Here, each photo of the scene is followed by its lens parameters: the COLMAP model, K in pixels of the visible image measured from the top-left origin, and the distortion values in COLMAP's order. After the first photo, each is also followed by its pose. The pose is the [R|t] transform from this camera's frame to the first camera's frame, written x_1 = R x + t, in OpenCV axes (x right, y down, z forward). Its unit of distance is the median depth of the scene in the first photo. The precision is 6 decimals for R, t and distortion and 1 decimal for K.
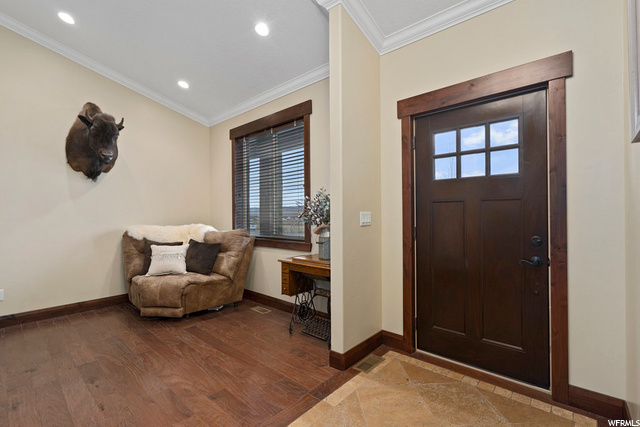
lens RADIAL K [[289.9, 0, 320.0], [0, 289.9, 213.5], [0, 0, 1]] dist [-0.002416, 0.000502]
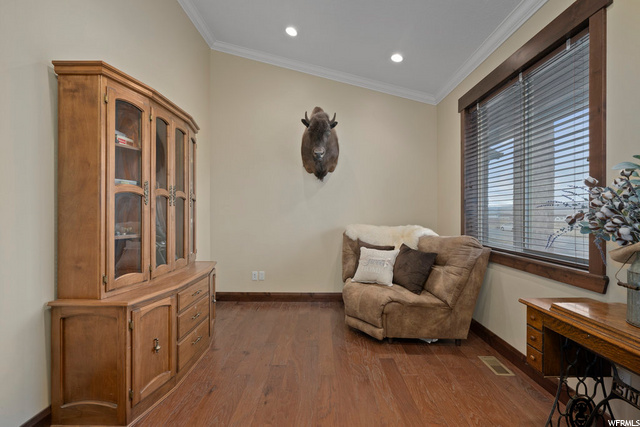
lens RADIAL K [[289.9, 0, 320.0], [0, 289.9, 213.5], [0, 0, 1]] dist [-0.002416, 0.000502]
pose [[0.667127, 0.010800, -0.744865, 0.007933], [-0.006354, 0.999941, 0.008808, -0.003098], [0.744917, -0.001143, 0.667157, 0.301909]]
